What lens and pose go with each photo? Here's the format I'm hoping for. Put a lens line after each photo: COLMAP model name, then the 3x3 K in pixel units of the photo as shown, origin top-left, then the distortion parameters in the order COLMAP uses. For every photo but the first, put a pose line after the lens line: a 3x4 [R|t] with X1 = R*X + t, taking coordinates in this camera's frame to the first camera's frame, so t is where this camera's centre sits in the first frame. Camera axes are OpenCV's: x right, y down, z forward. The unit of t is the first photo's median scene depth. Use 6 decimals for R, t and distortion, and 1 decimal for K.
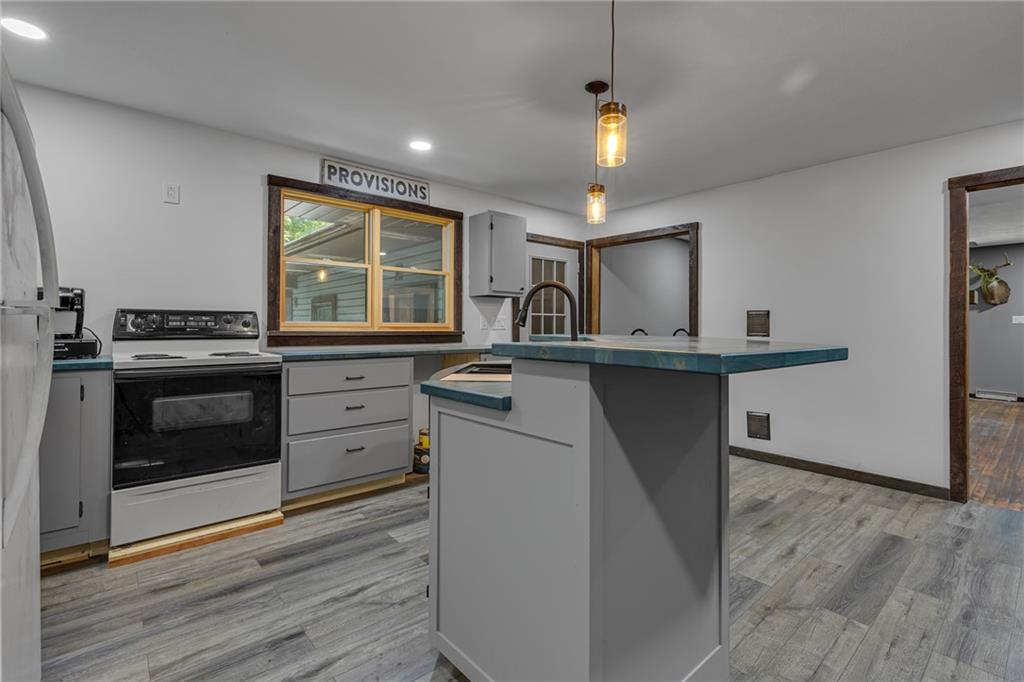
lens RADIAL K [[471.3, 0, 505.6], [0, 471.3, 332.3], [0, 0, 1]] dist [0.005544, -0.002798]
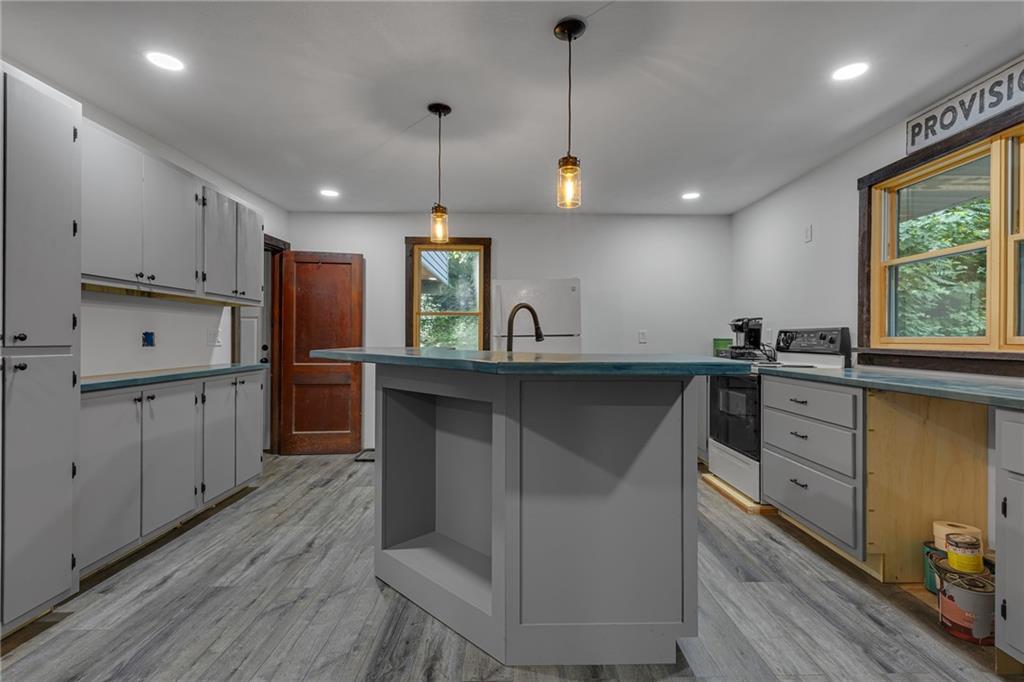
lens RADIAL K [[471.3, 0, 512.5], [0, 471.3, 340.9], [0, 0, 1]] dist [0.005544, -0.002798]
pose [[-0.648050, 0.002195, -0.761594, 0.607275], [-0.007989, 0.999921, 0.009679, -0.018288], [0.761556, 0.012357, -0.647982, 1.016105]]
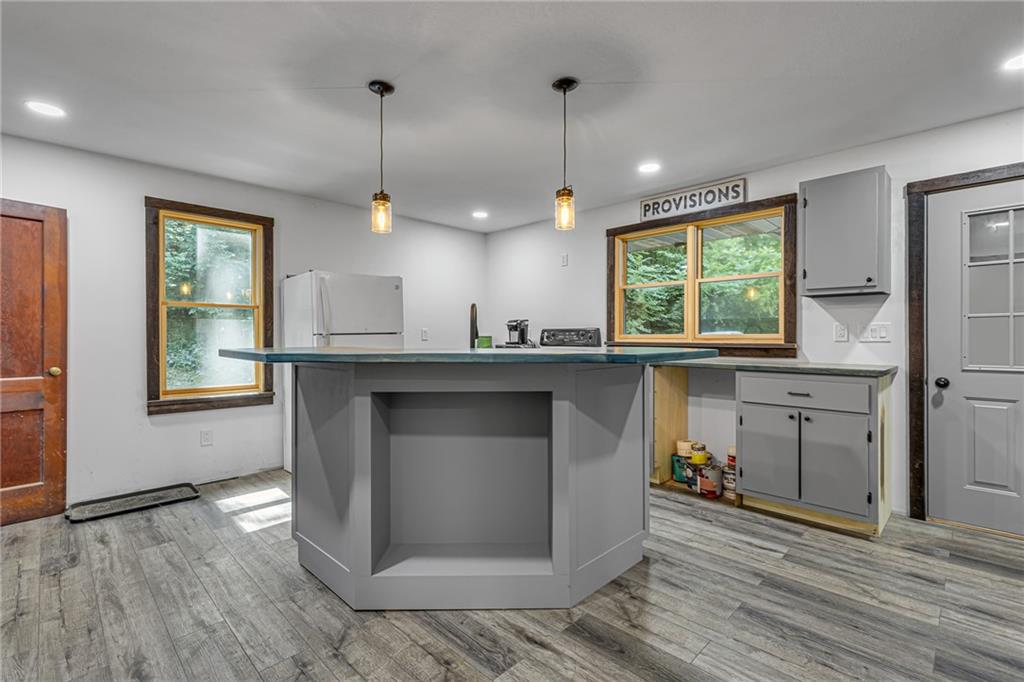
lens RADIAL K [[471.3, 0, 523.8], [0, 471.3, 339.7], [0, 0, 1]] dist [0.005544, -0.002798]
pose [[0.079650, 0.007709, -0.996793, 0.814574], [-0.005289, 0.999959, 0.007311, -0.016239], [0.996809, 0.004690, 0.079688, 0.602900]]
